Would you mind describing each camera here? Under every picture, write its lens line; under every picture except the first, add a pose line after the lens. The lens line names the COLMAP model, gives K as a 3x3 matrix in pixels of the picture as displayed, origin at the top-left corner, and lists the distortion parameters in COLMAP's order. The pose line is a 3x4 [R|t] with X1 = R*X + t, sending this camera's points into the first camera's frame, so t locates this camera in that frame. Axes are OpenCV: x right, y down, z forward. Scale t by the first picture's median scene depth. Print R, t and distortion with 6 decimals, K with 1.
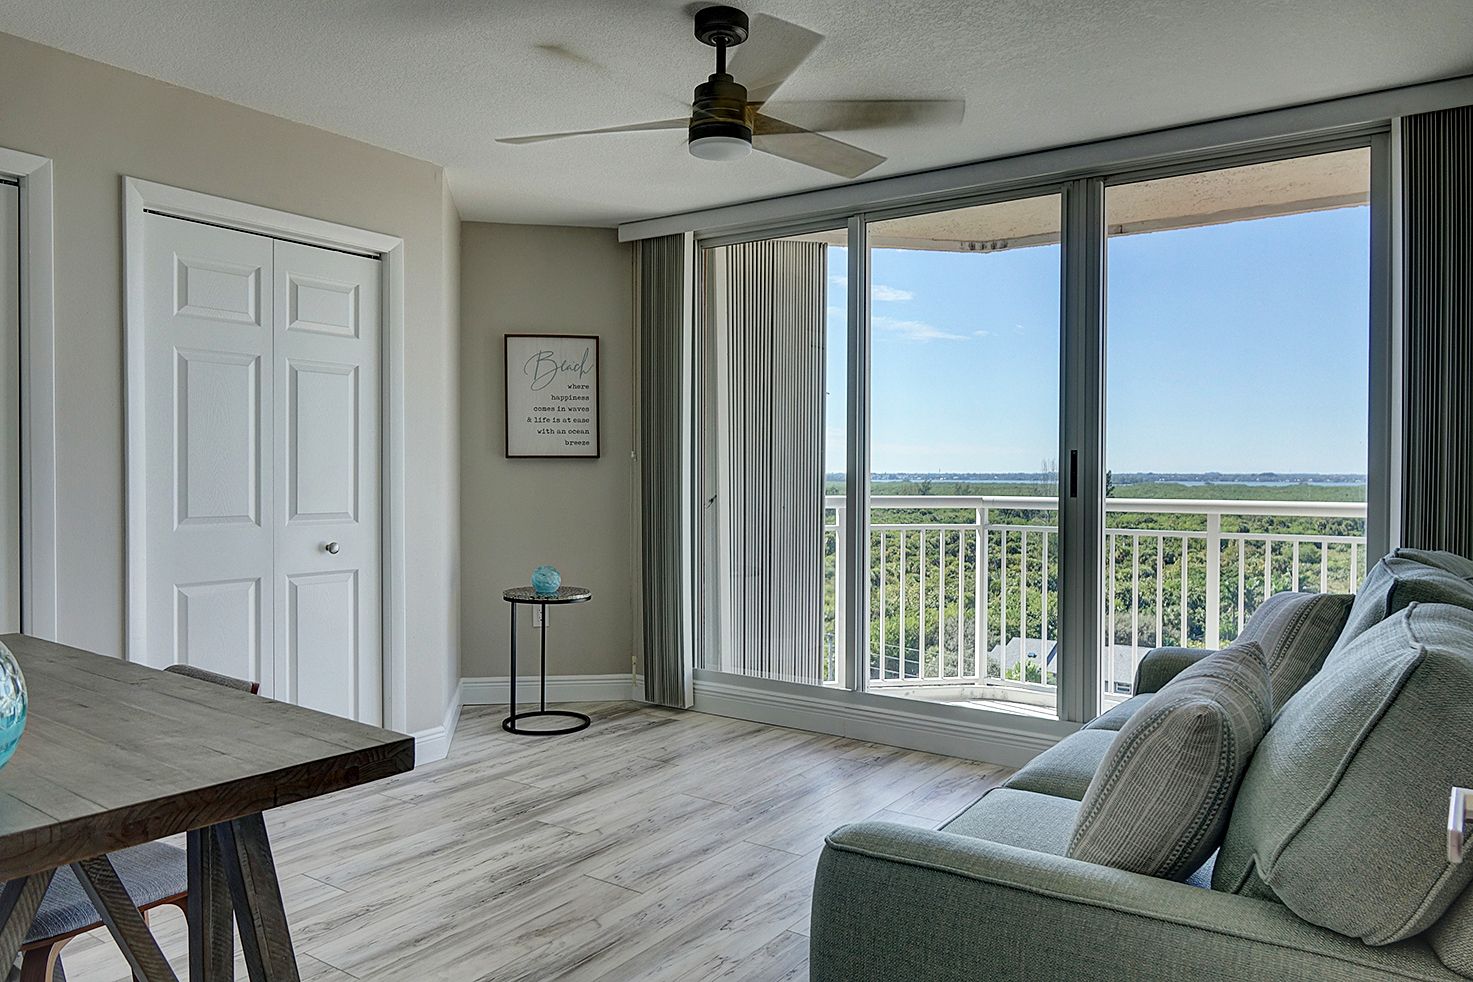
lens RADIAL K [[1021.0, 0, 741.7], [0, 1021.0, 486.3], [0, 0, 1]] dist [0.004962, 0.000491]
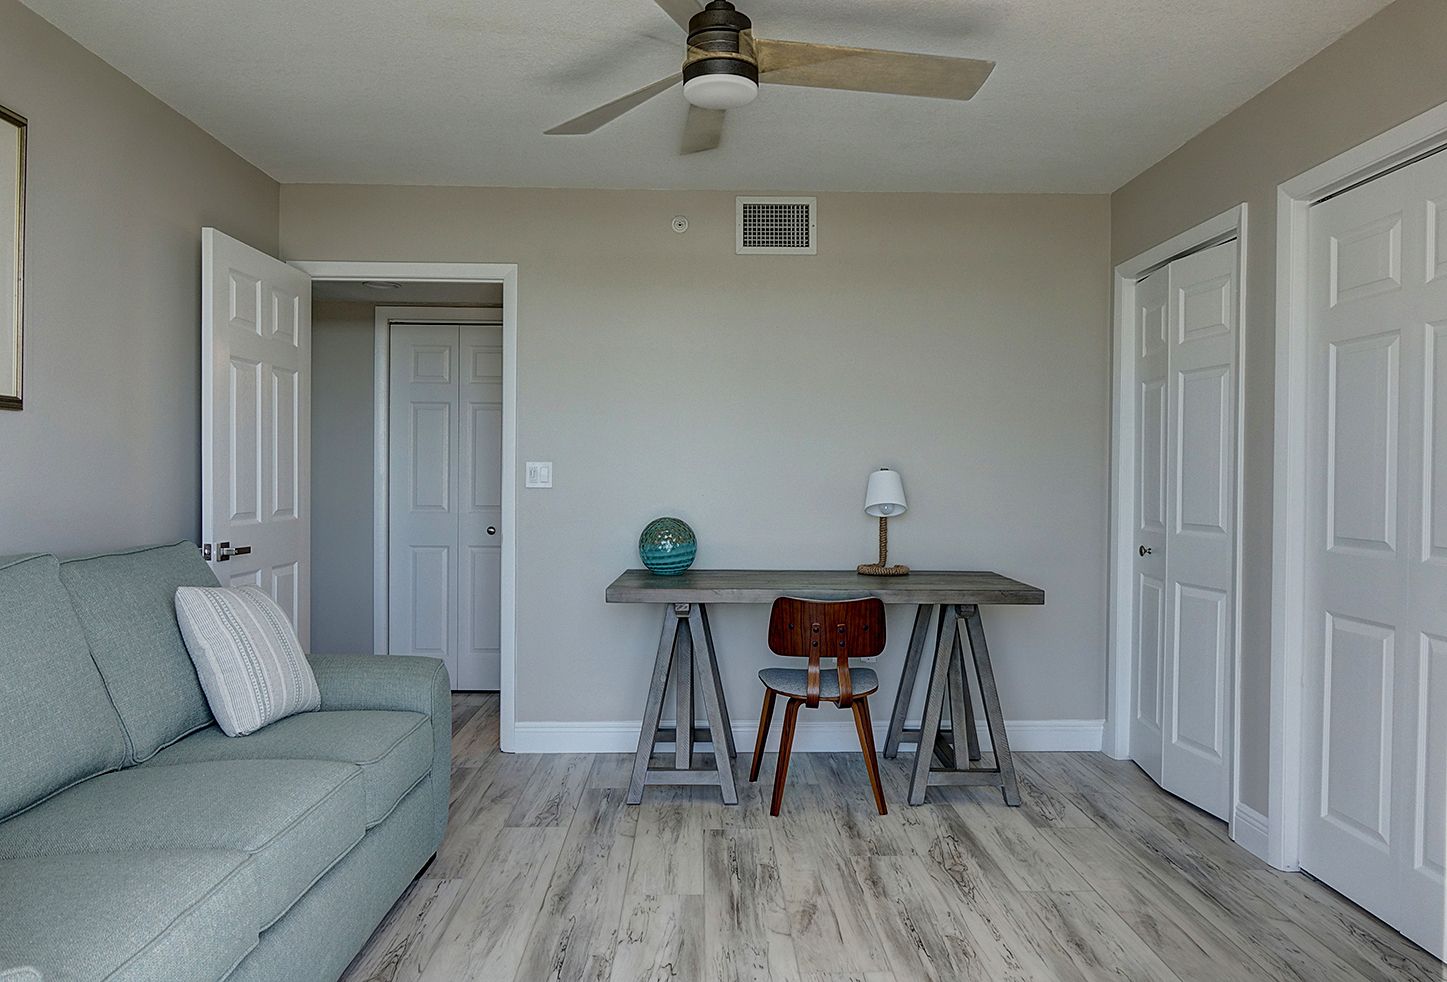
lens RADIAL K [[1009.3, 0, 723.5], [0, 1009.3, 491.0], [0, 0, 1]] dist [-0.001231, -0.000256]
pose [[-0.803913, -0.000315, -0.594747, 0.488972], [-0.019391, 0.999482, 0.025681, -0.026861], [0.594430, 0.032178, -0.803503, 1.745383]]
